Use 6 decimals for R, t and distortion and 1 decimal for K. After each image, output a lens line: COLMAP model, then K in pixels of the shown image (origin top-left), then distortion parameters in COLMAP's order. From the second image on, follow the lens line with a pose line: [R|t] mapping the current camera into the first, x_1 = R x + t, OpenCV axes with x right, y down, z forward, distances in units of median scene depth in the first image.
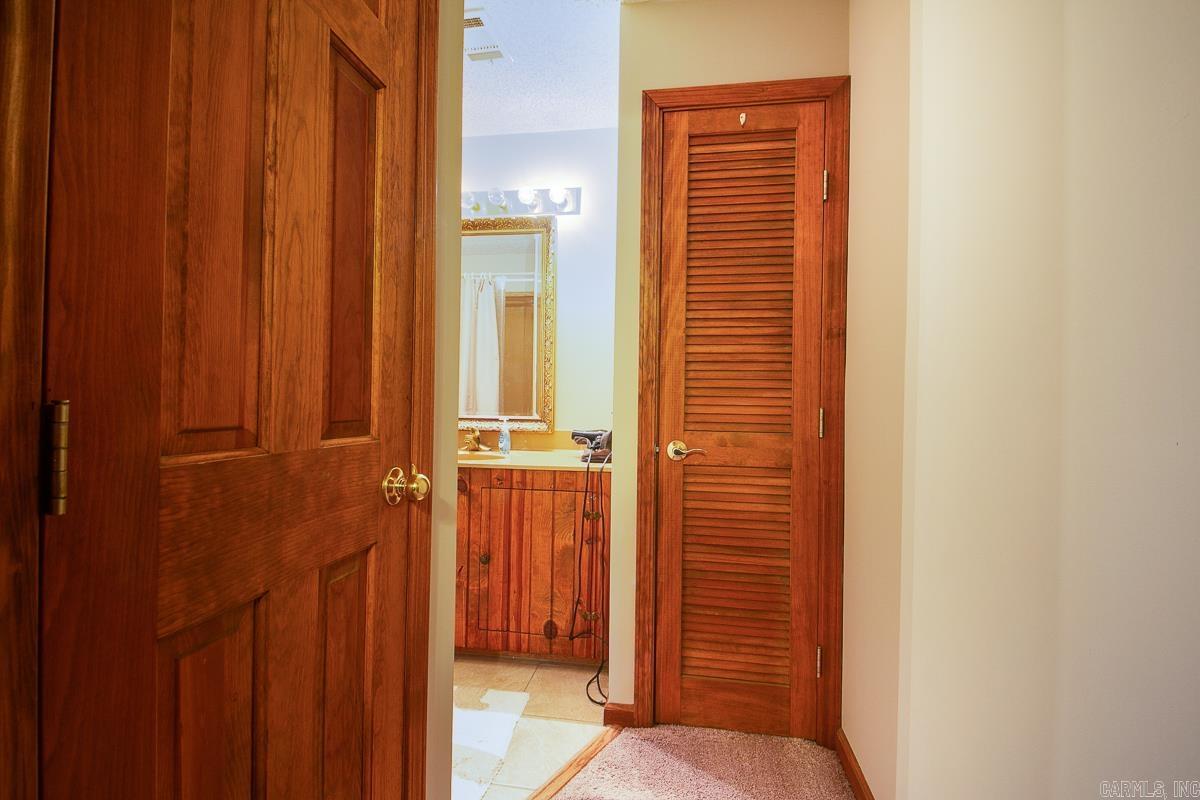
lens RADIAL K [[547.4, 0, 600.0], [0, 547.4, 400.0], [0, 0, 1]] dist [0.000137, -0.000001]
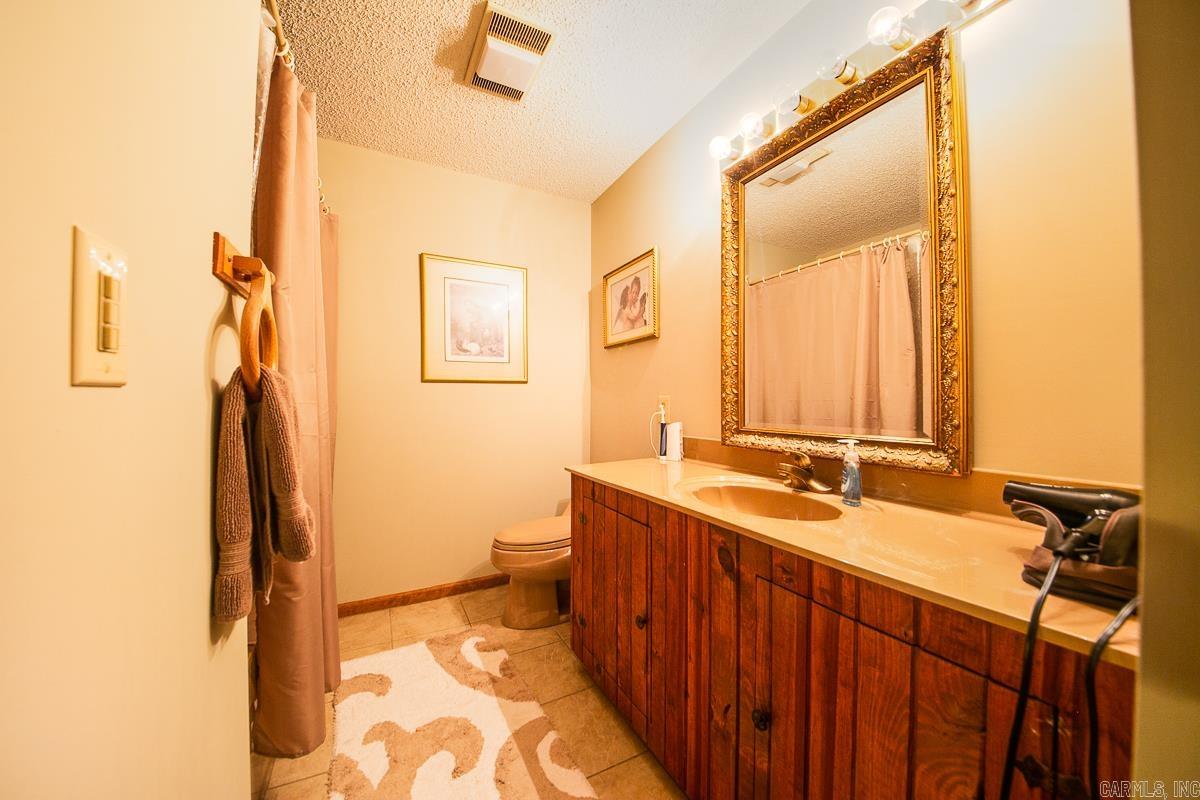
lens RADIAL K [[425.3, 0, 598.6], [0, 425.3, 396.2], [0, 0, 1]] dist [0.007754, -0.009474]
pose [[0.604518, -0.020707, -0.796323, 0.021893], [0.008571, 0.999773, -0.019491, -0.005884], [0.796546, 0.004957, 0.604558, 0.613667]]
